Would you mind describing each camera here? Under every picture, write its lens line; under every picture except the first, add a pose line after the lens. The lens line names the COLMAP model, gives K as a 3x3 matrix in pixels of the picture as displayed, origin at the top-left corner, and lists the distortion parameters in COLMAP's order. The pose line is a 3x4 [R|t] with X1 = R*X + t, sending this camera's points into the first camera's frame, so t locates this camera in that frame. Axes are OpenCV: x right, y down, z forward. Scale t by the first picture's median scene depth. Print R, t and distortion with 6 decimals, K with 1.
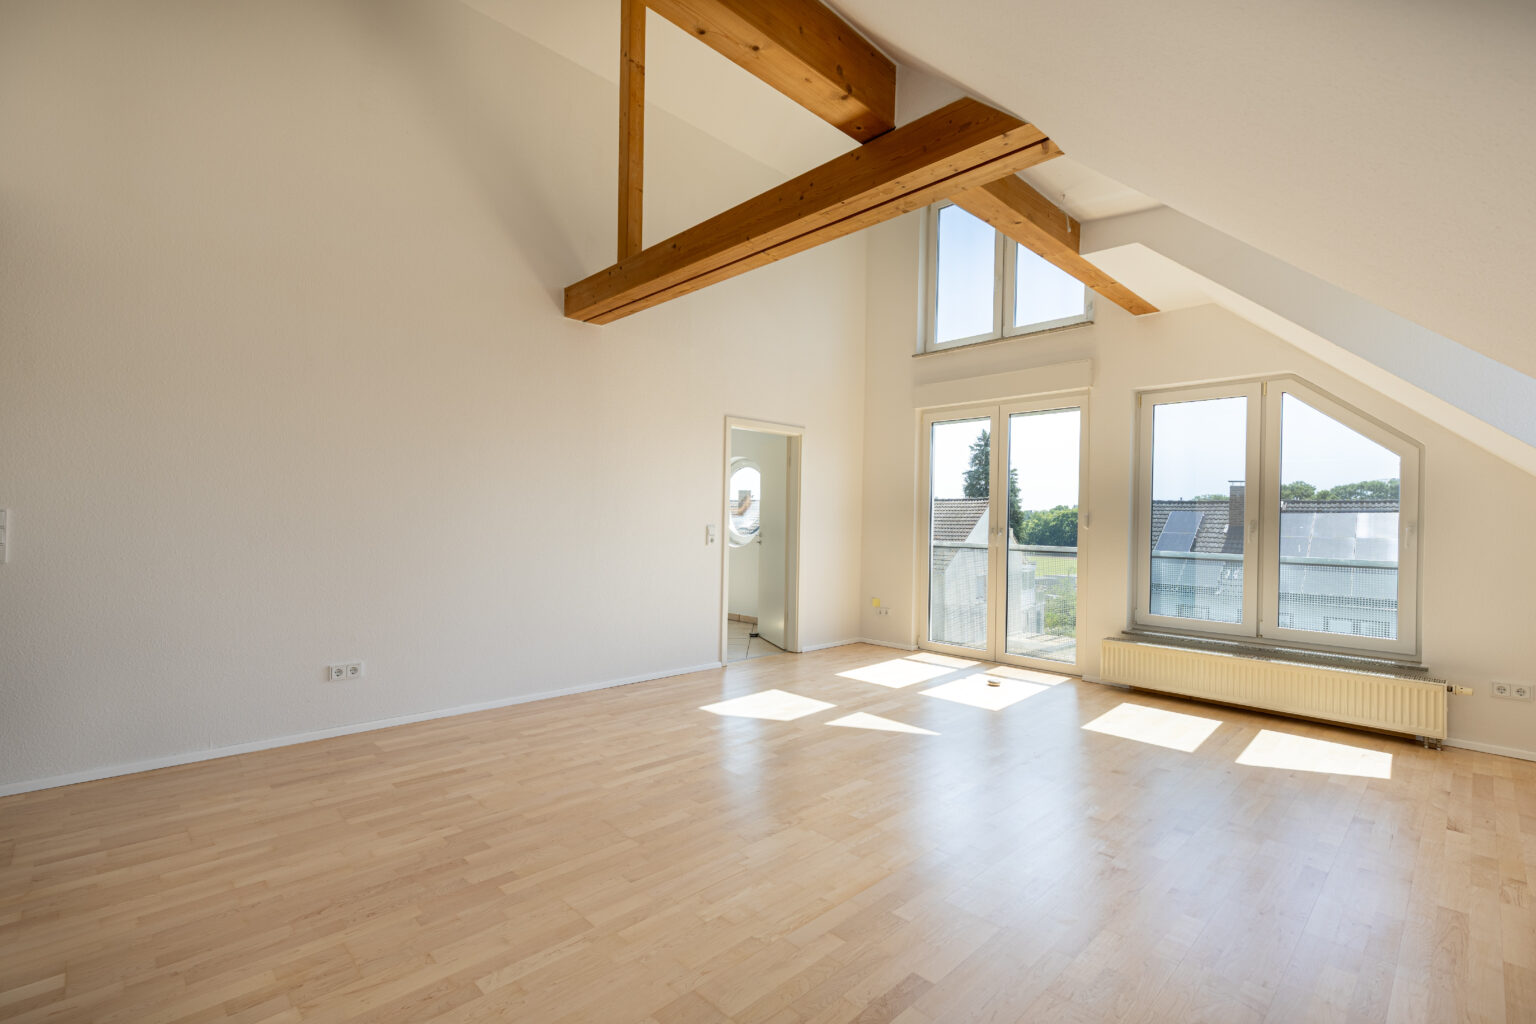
lens RADIAL K [[725.3, 0, 766.9], [0, 725.3, 510.5], [0, 0, 1]] dist [0.009493, -0.002327]
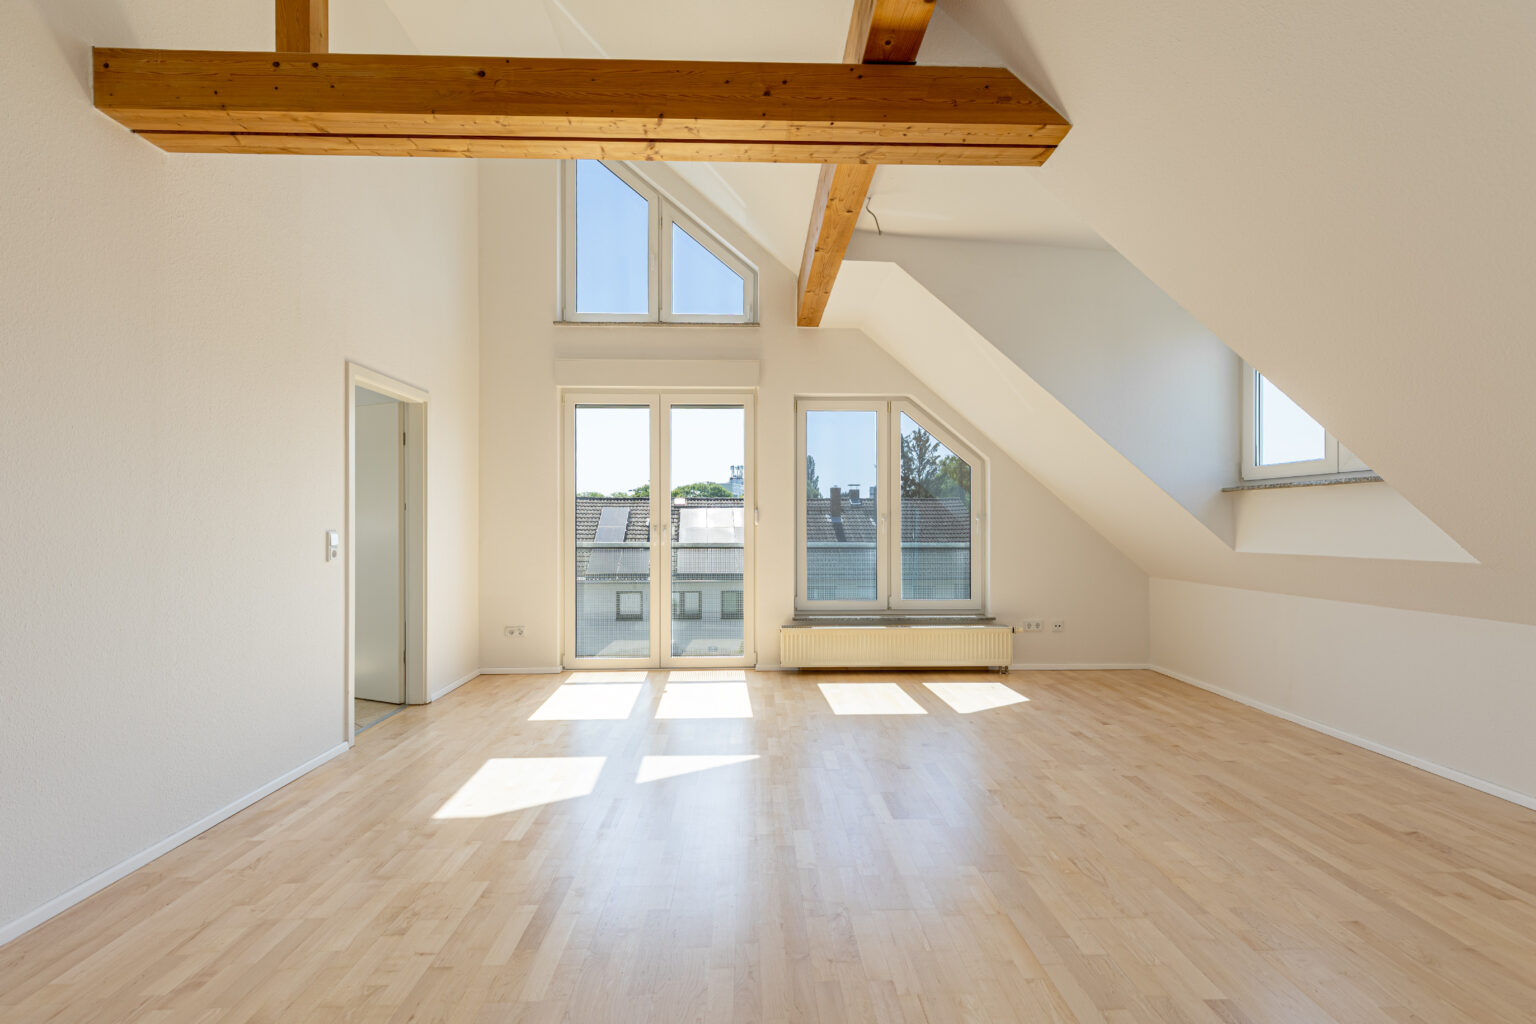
lens RADIAL K [[725.3, 0, 770.8], [0, 725.3, 518.5], [0, 0, 1]] dist [0.009493, -0.002327]
pose [[0.648846, -0.014776, 0.760776, -0.365410], [0.001543, 0.999835, 0.018103, -0.001586], [-0.760918, -0.010572, 0.648762, 0.345172]]
